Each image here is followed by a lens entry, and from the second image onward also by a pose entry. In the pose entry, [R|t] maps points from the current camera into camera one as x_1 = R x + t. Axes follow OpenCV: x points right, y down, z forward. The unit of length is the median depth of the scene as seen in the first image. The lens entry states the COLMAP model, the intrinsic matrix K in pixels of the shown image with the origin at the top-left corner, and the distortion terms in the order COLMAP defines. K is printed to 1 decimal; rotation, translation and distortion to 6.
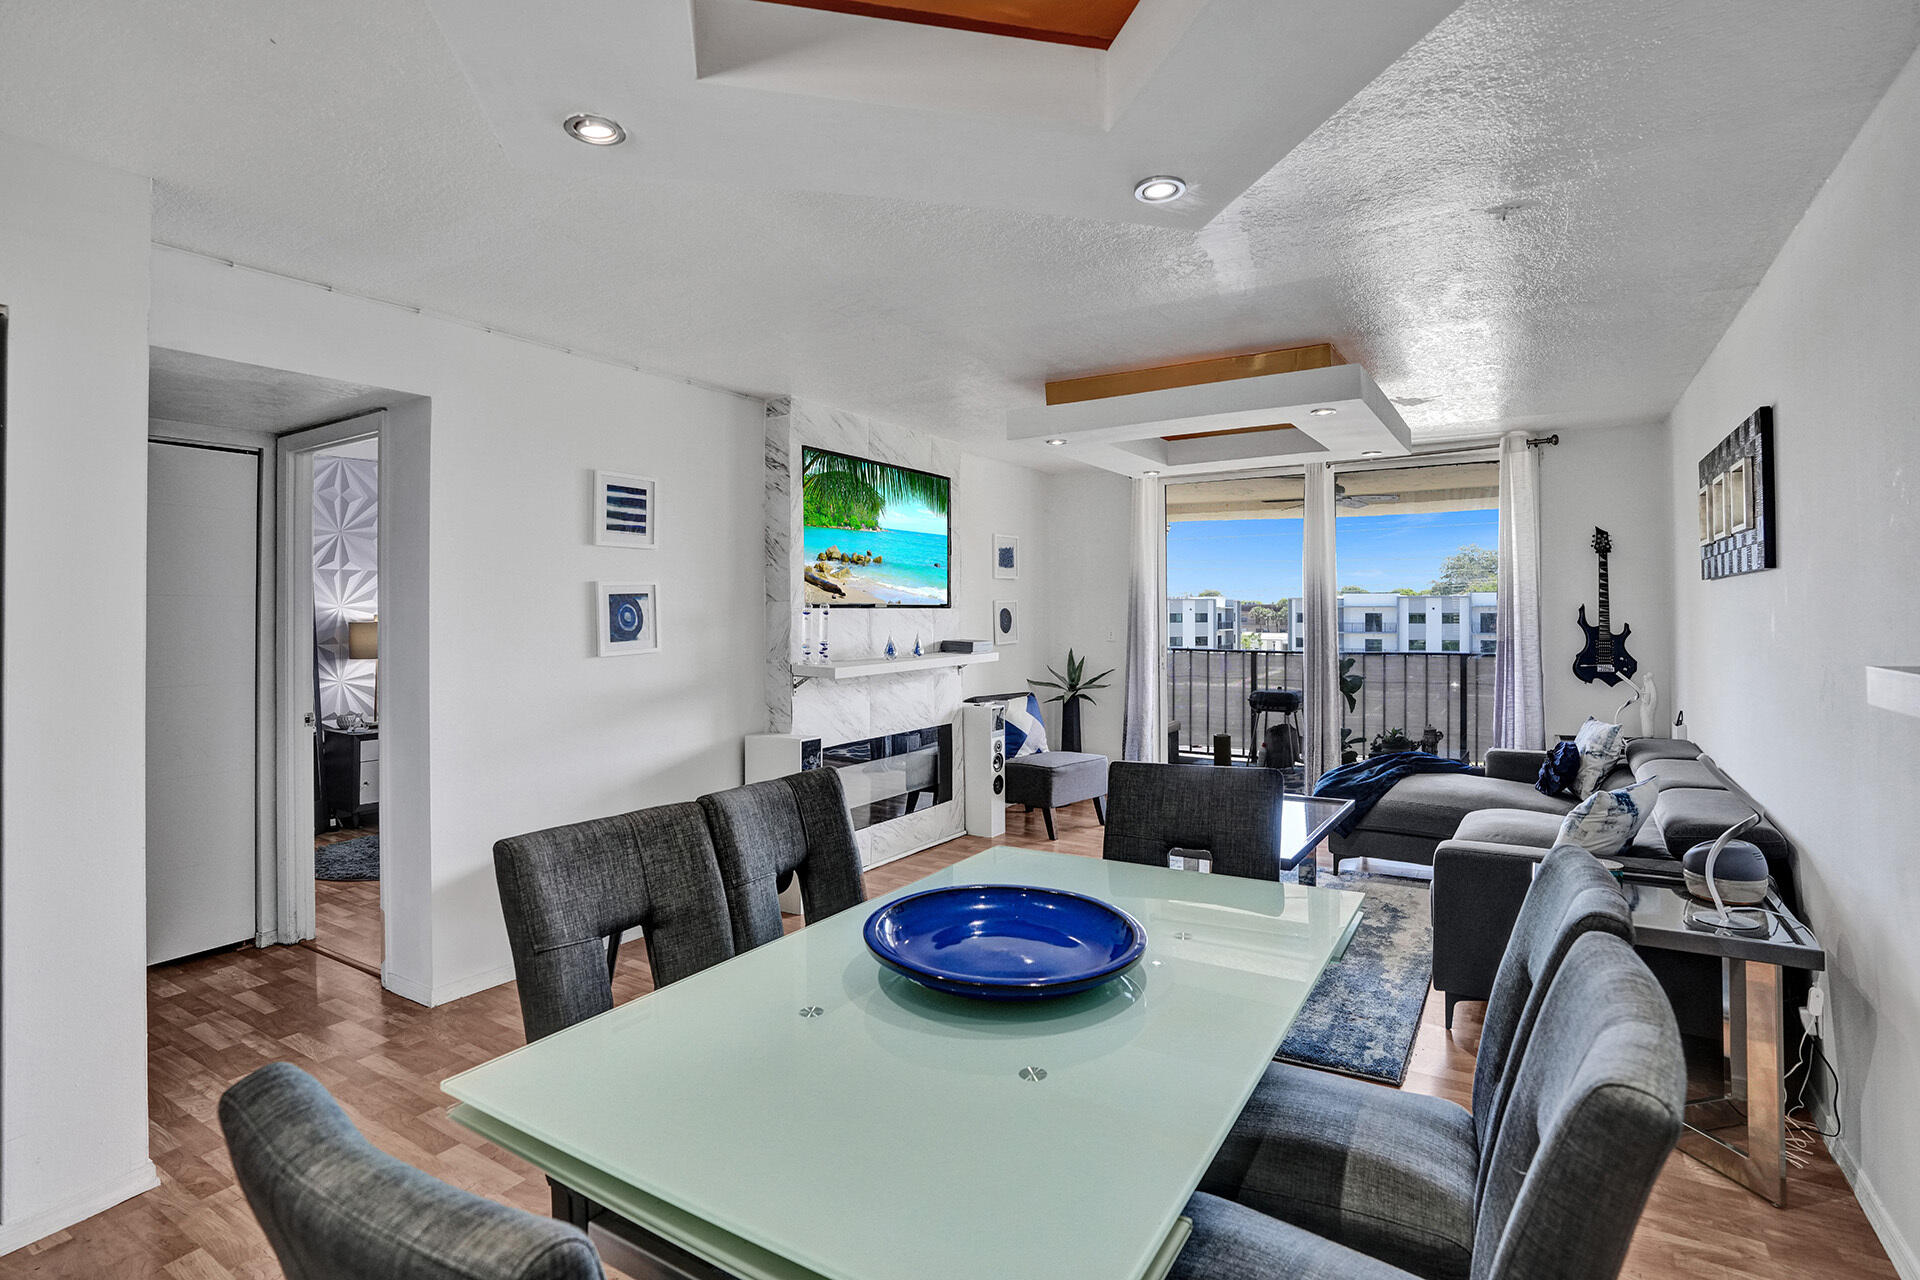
lens RADIAL K [[905.0, 0, 1018.2], [0, 905.0, 601.6], [0, 0, 1]] dist [-0.046332, 0.011638]
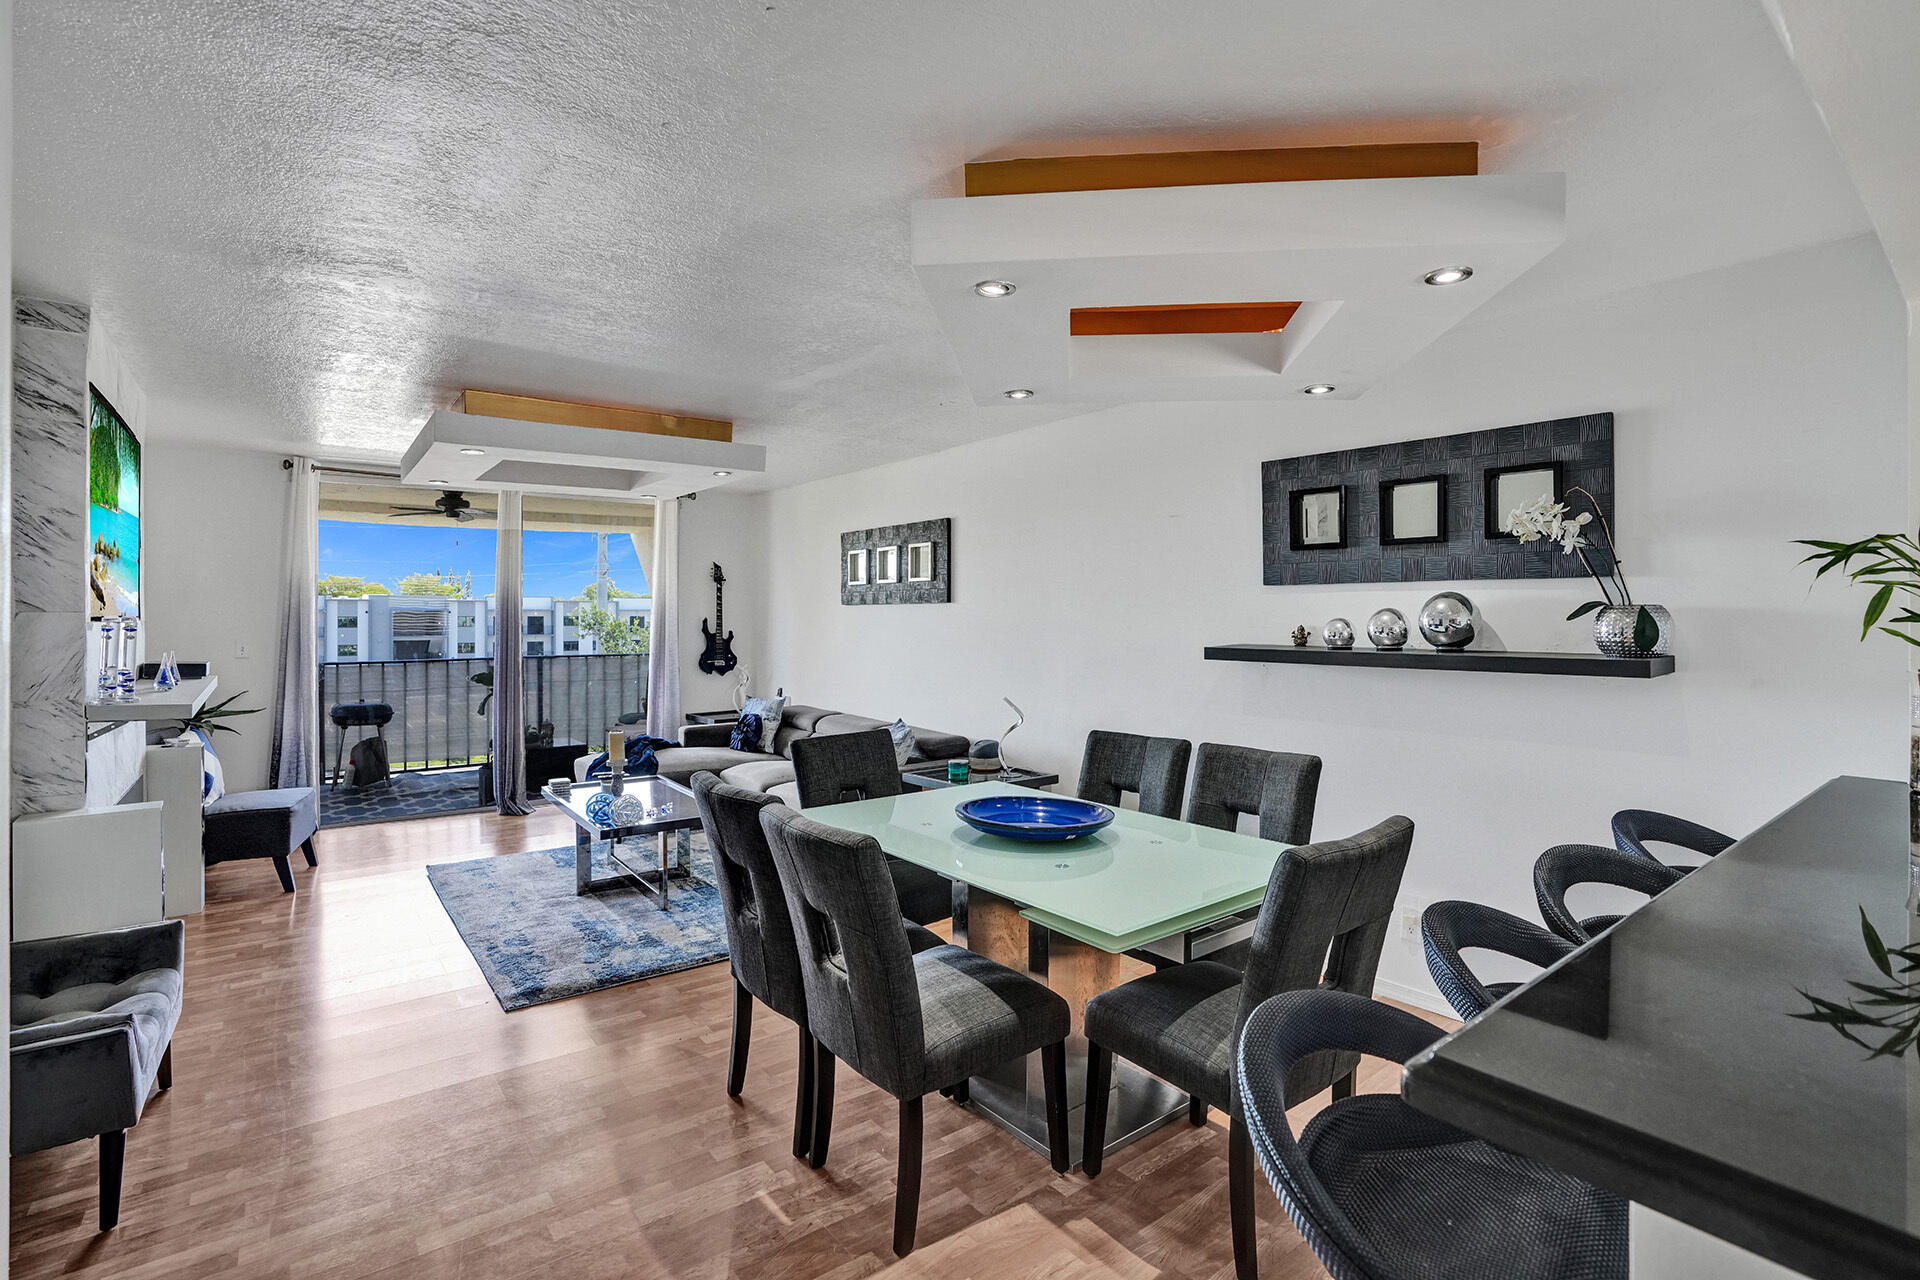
lens RADIAL K [[878.1, 0, 957.1], [0, 878.1, 611.7], [0, 0, 1]] dist [-0.051852, 0.005594]
pose [[0.364511, 0.009121, 0.931154, -0.499966], [-0.014950, 0.999880, -0.003942, -0.006499], [-0.931079, -0.012484, 0.364604, 0.138846]]
